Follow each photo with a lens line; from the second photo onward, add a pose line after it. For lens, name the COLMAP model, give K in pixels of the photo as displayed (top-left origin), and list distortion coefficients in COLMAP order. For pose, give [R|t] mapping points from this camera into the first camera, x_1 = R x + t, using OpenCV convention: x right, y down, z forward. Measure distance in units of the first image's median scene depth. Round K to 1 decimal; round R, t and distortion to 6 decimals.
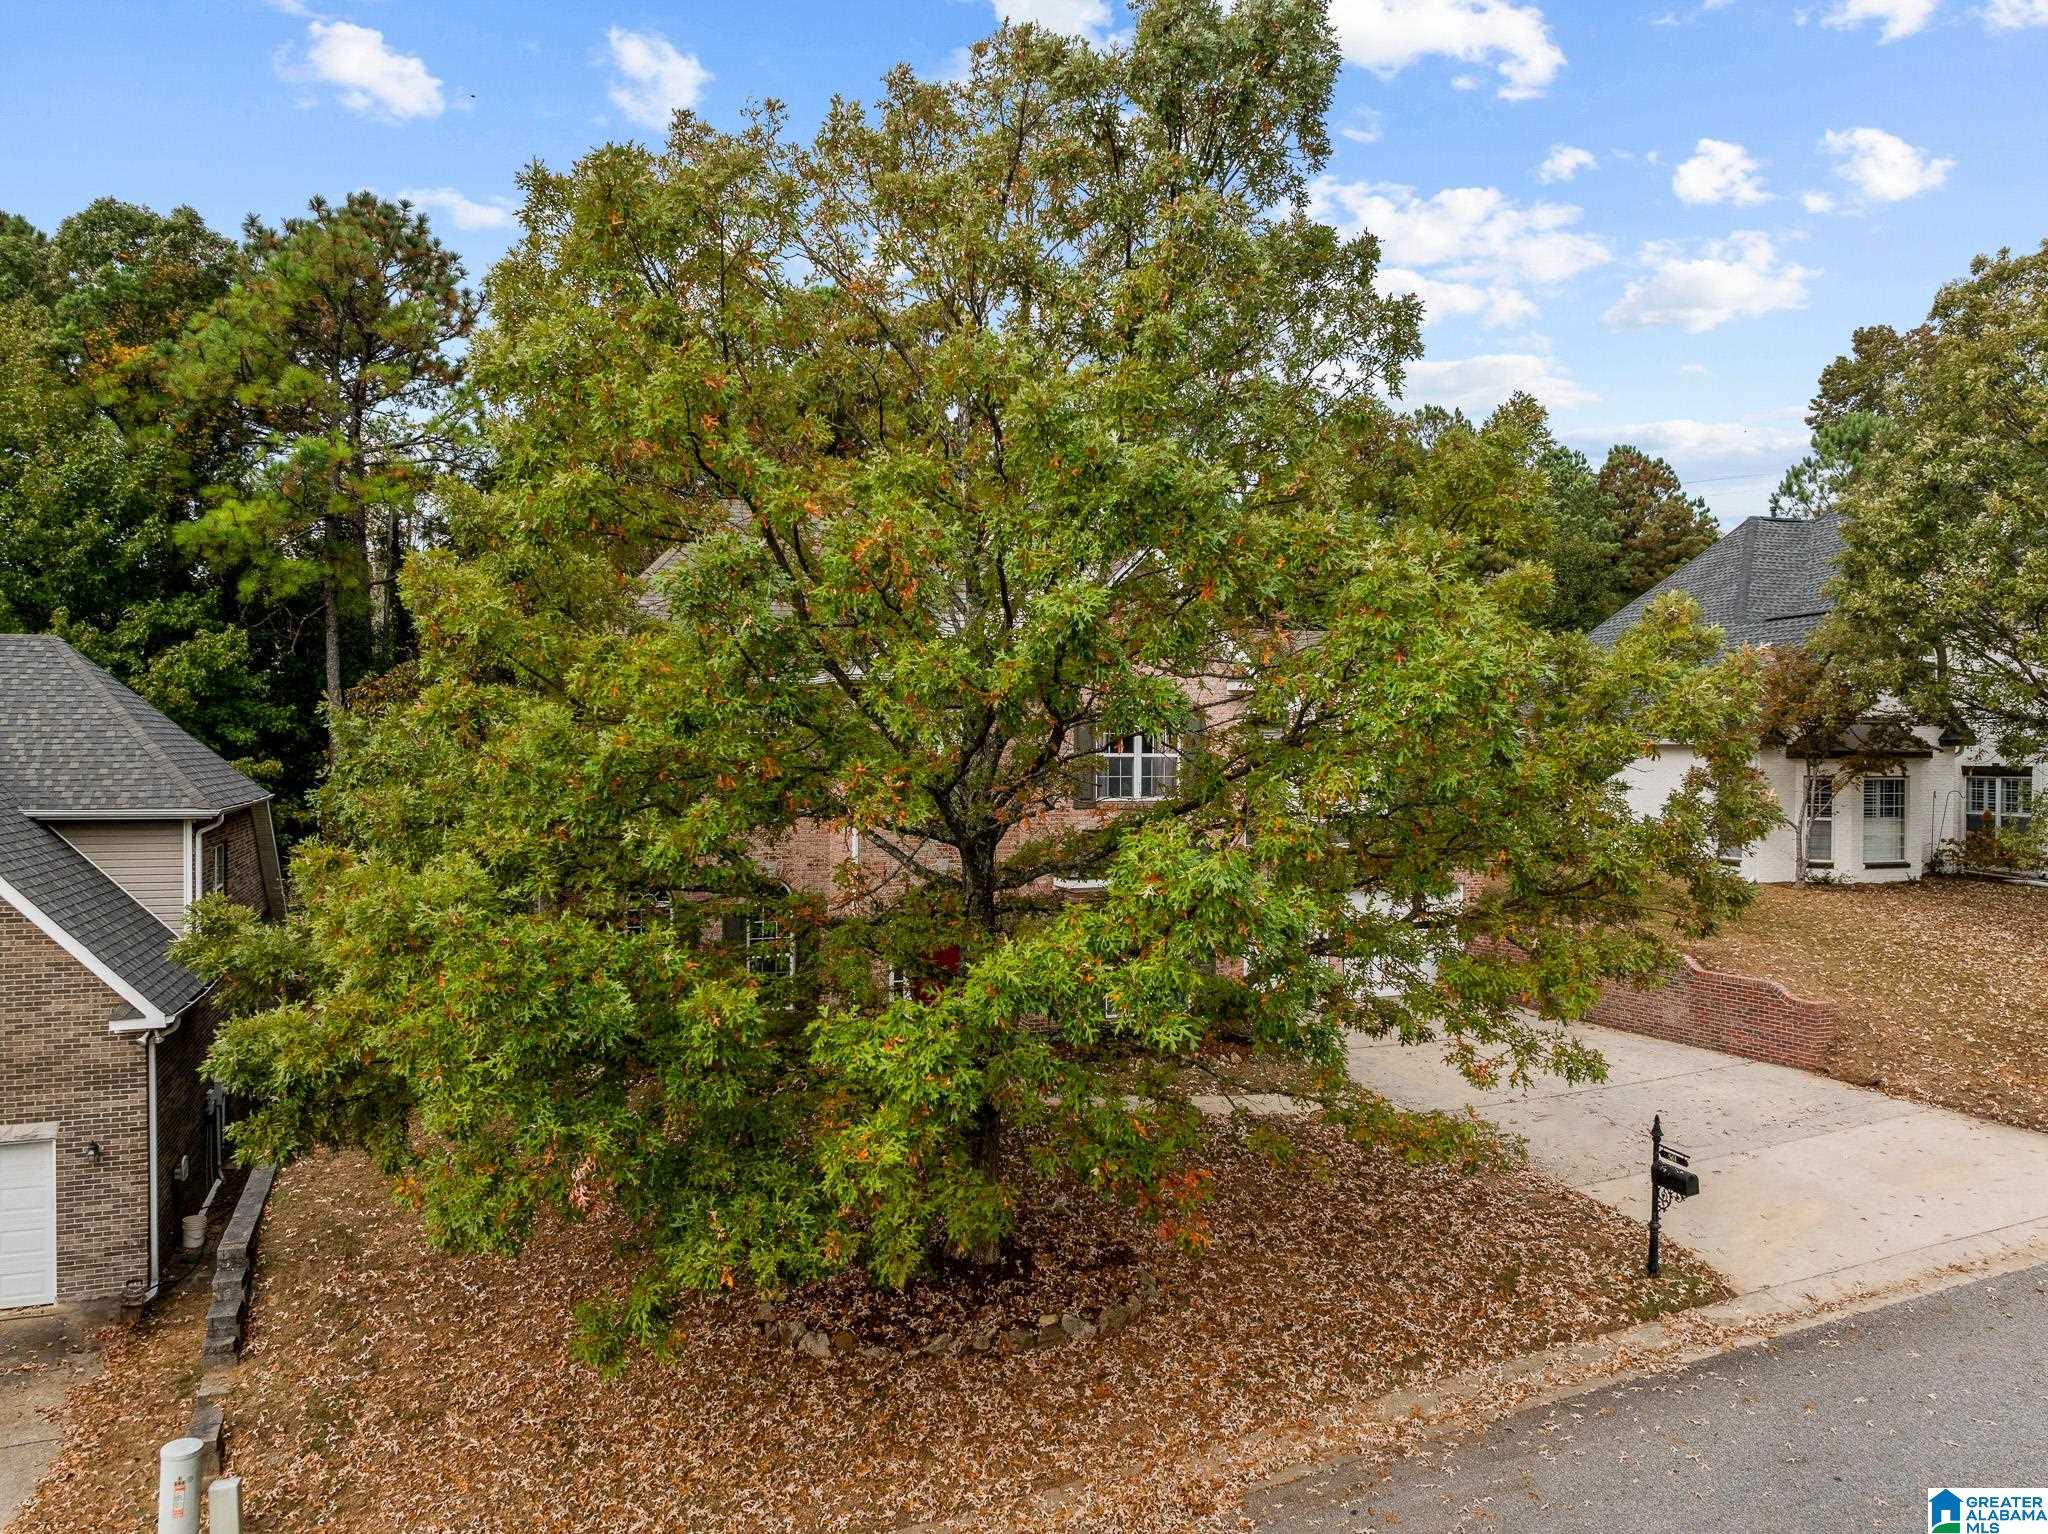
lens RADIAL K [[1434.8, 0, 1019.6], [0, 1434.8, 763.7], [0, 0, 1]] dist [-0.038723, -0.000484]
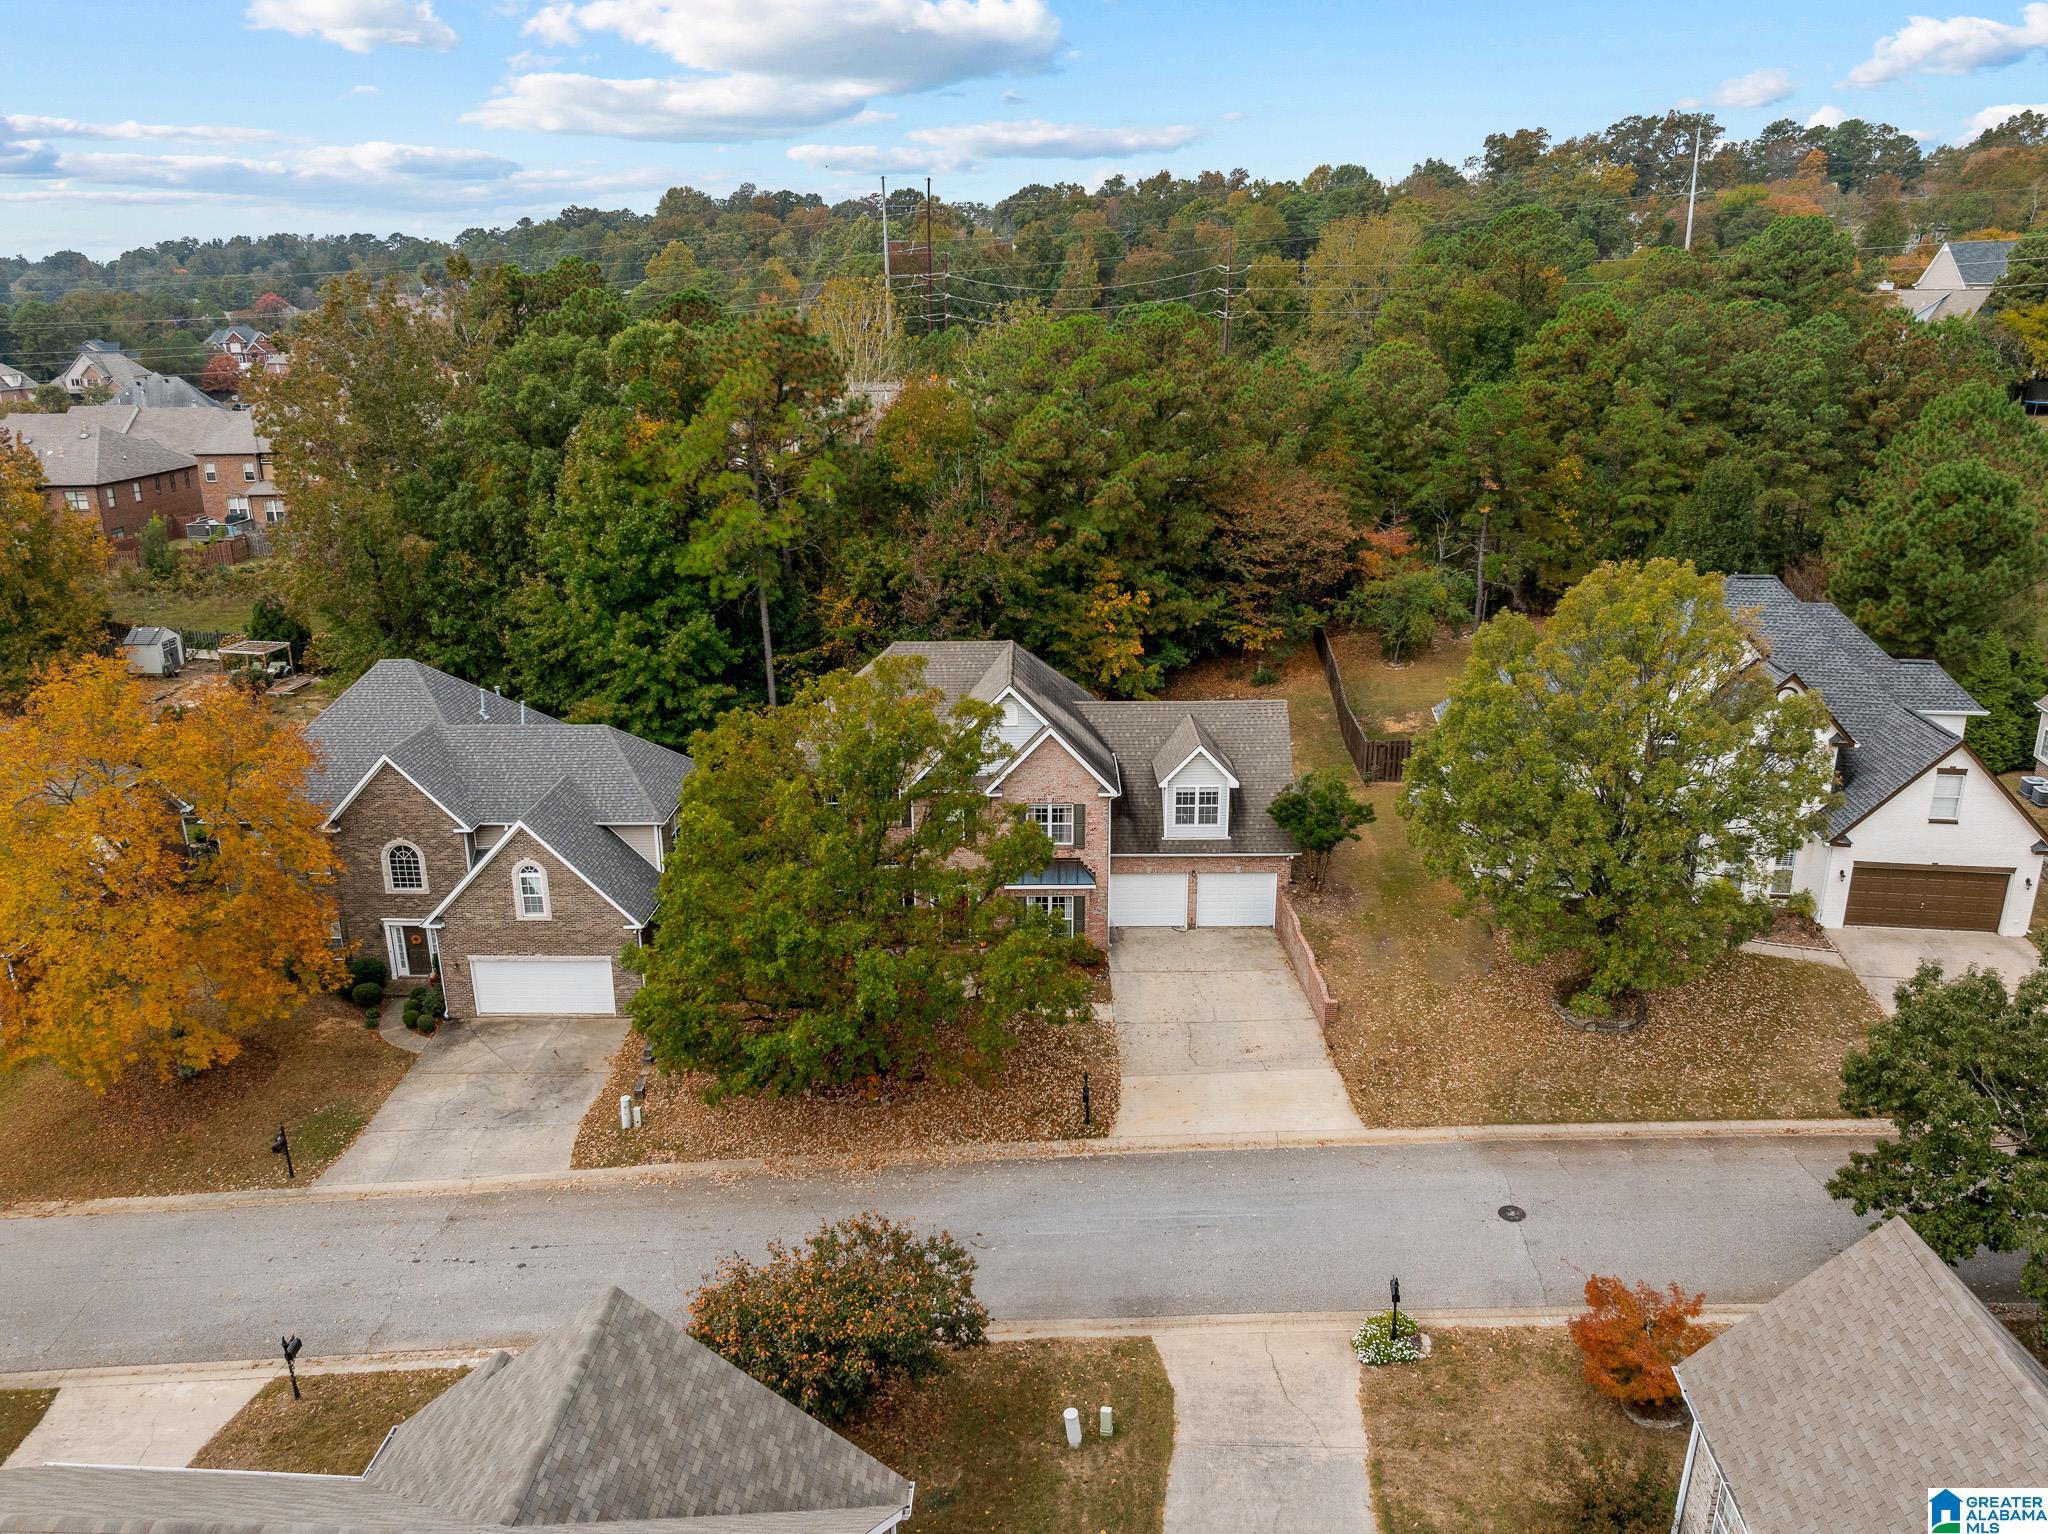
lens RADIAL K [[1424.1, 0, 1024.0], [0, 1424.1, 767.0], [0, 0, 1]] dist [-0.032260, 0.000581]
pose [[0.925938, 0.104254, -0.363002, 1.299841], [0.008301, 0.955296, 0.295534, -1.142935], [0.377585, -0.276659, 0.883679, -1.320448]]
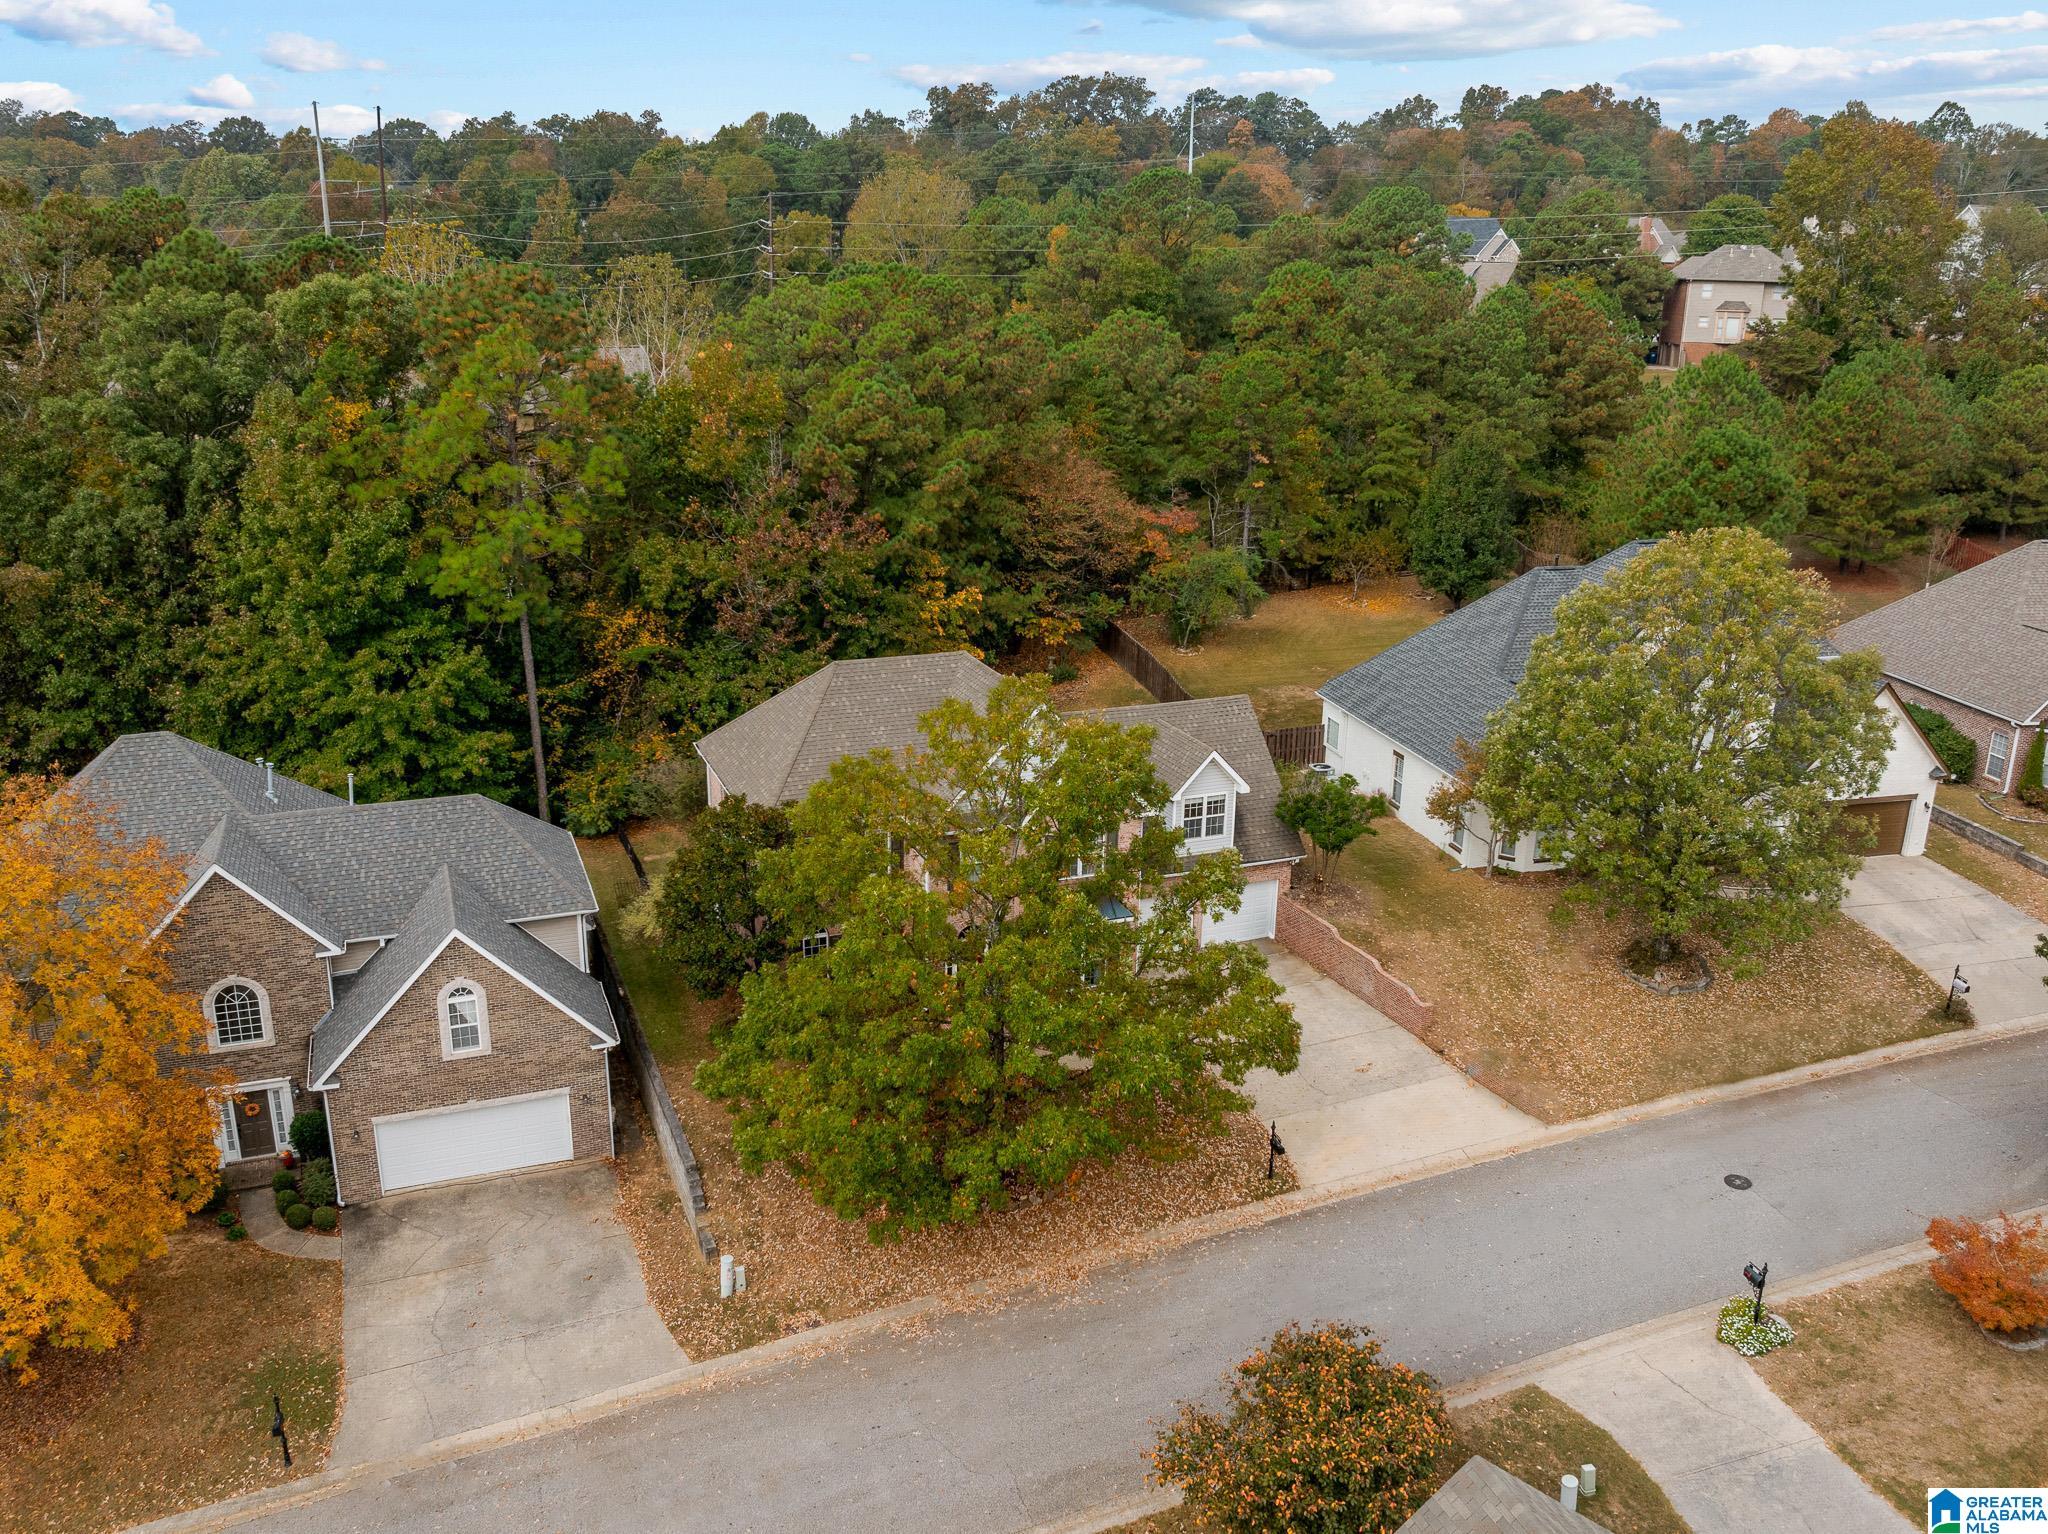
lens RADIAL K [[1577.4, 0, 1008.7], [0, 1577.4, 764.3], [0, 0, 1]] dist [-0.033474, -0.003032]
pose [[0.999959, 0.009037, 0.000226, -0.013970], [-0.008716, 0.957219, 0.289233, -1.147975], [0.002397, -0.289223, 0.957259, -1.451854]]
